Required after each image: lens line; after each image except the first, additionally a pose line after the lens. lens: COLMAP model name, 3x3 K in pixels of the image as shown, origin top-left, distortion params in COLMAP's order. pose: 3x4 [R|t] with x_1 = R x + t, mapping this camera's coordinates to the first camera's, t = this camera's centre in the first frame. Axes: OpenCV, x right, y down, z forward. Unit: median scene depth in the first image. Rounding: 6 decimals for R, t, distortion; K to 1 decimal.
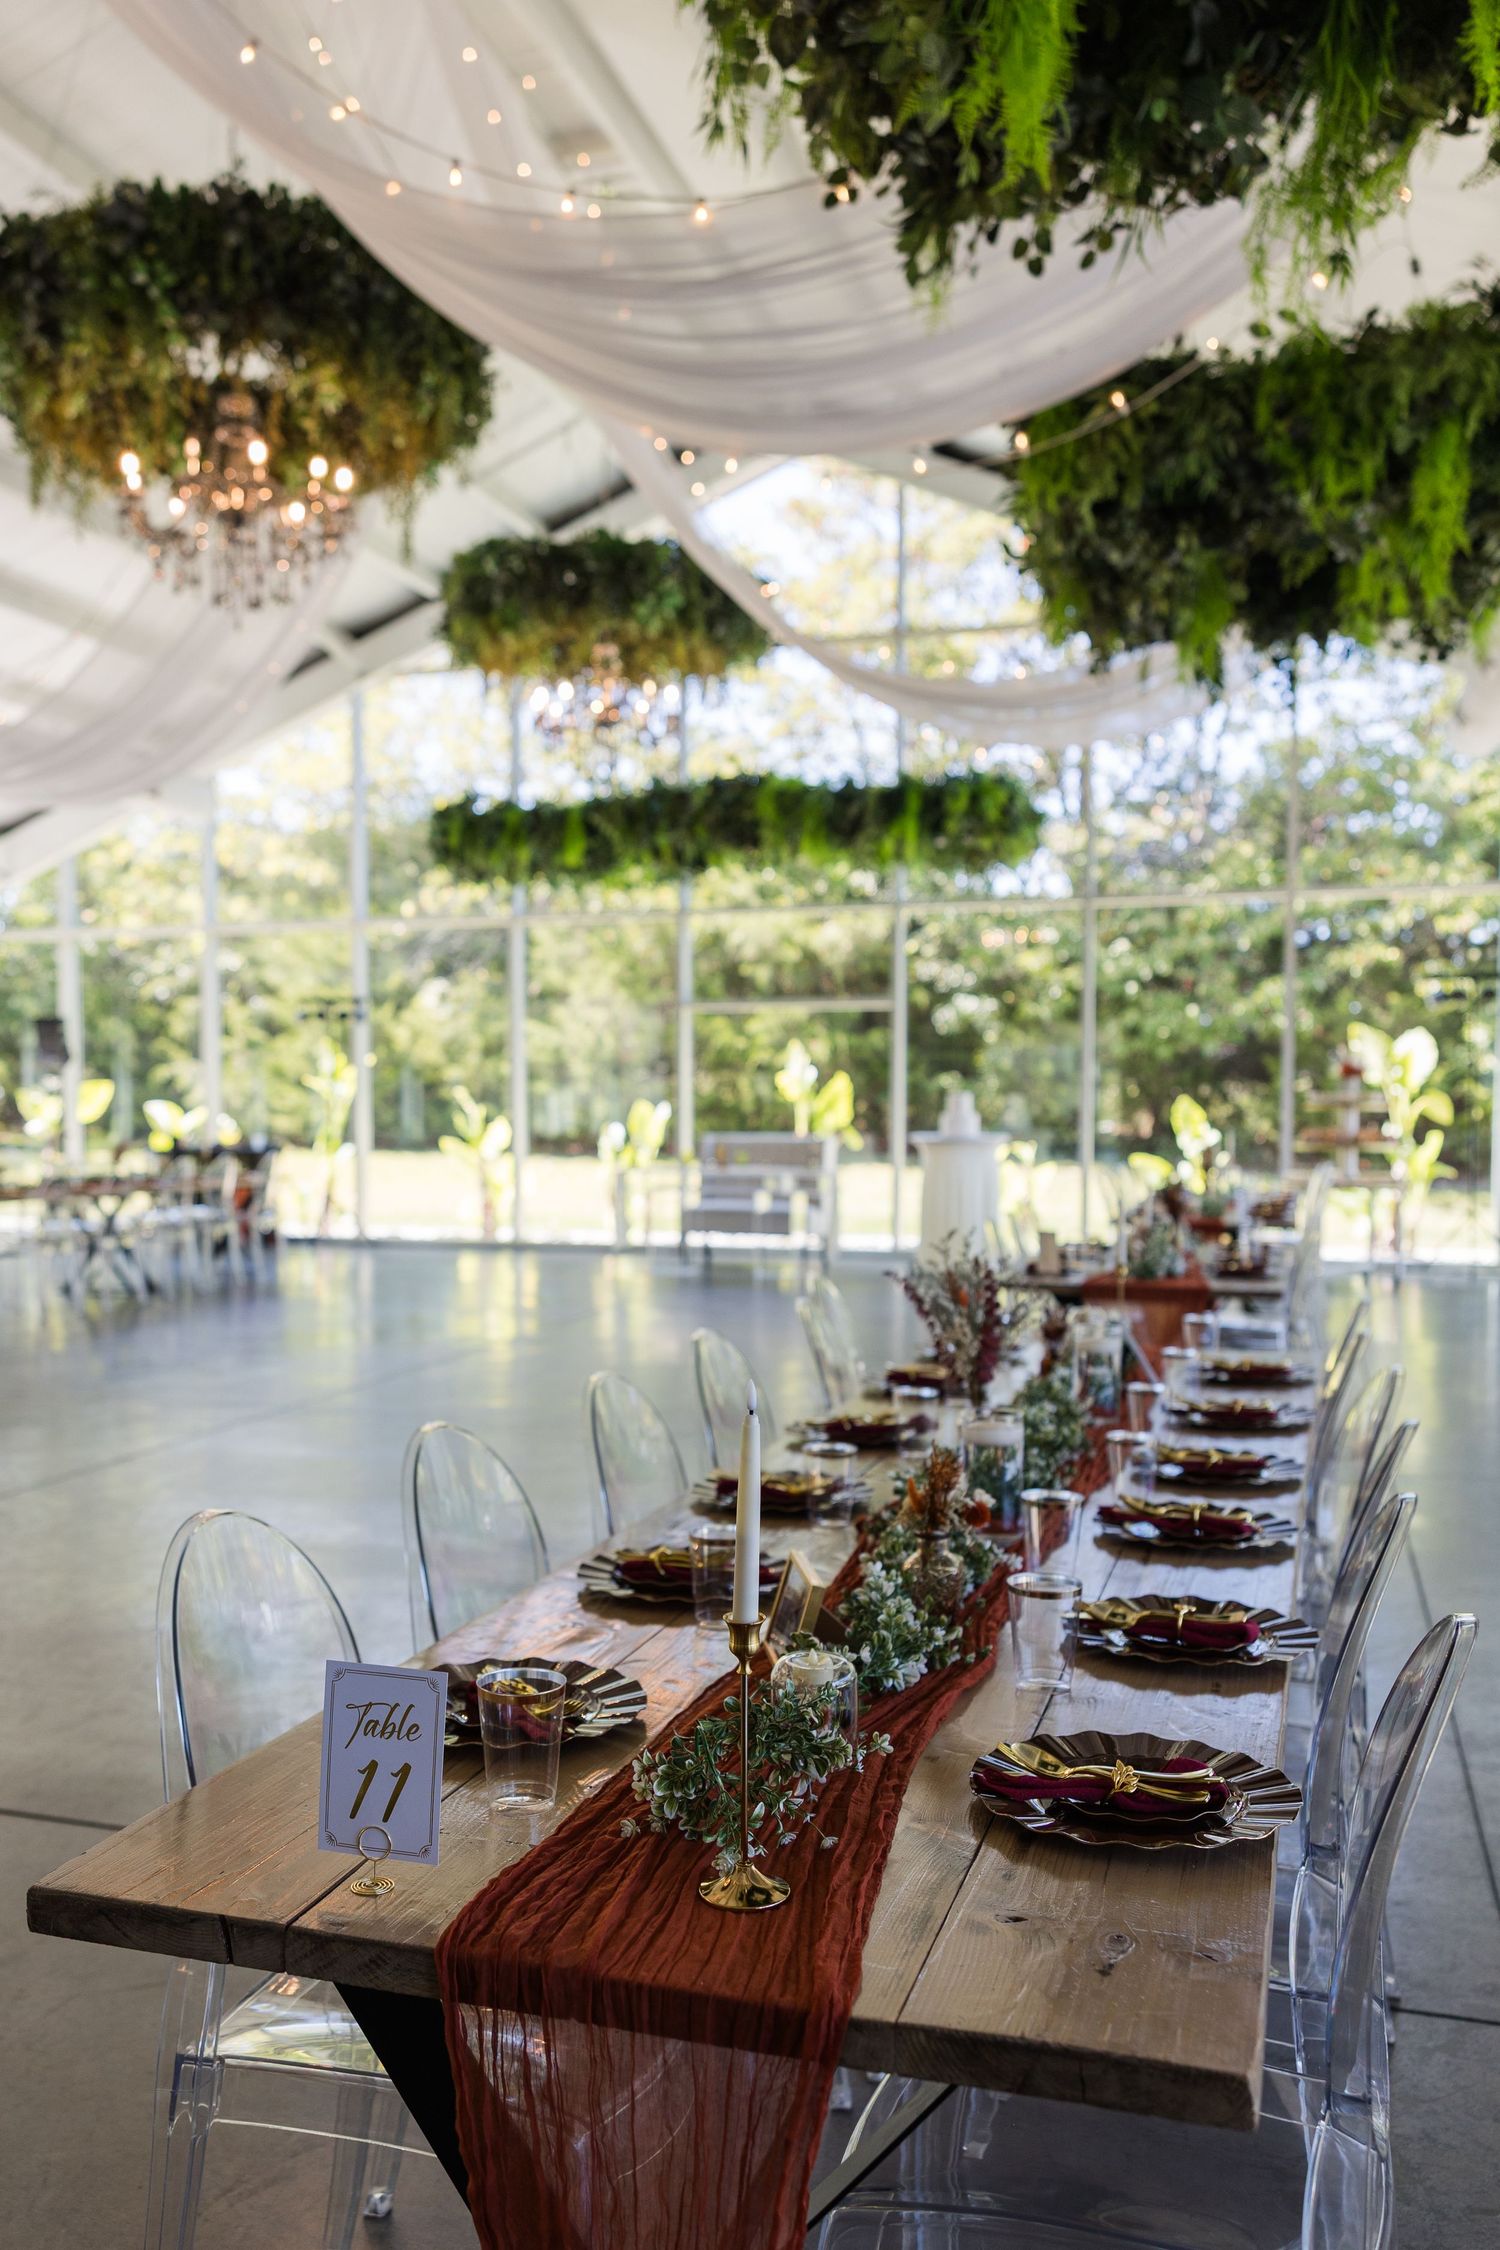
lens RADIAL K [[1621.5, 0, 750.0], [0, 1621.5, 1125.0], [0, 0, 1]] dist [0.000257, -0.000146]
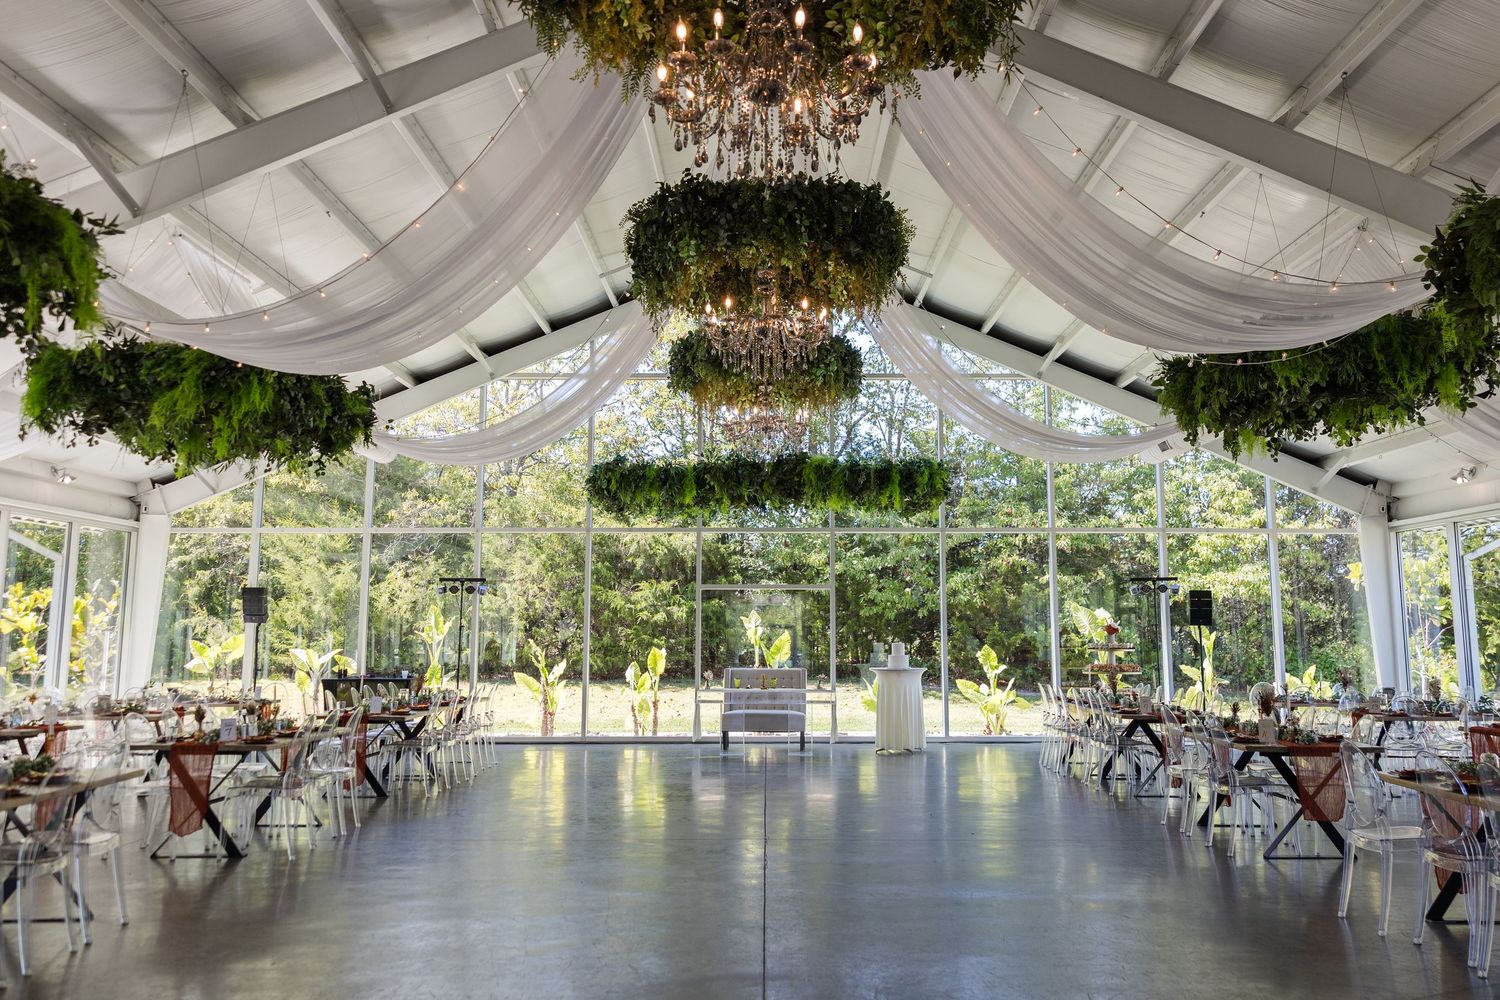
lens RADIAL K [[1081.0, 0, 750.0], [0, 1081.0, 500.0], [0, 0, 1]] dist [0.000257, -0.000146]
pose [[0.965780, 0.033242, 0.257225, -0.263725], [0.004420, 0.989499, -0.144471, -0.002628], [-0.259327, 0.140664, 0.955491, -0.060038]]
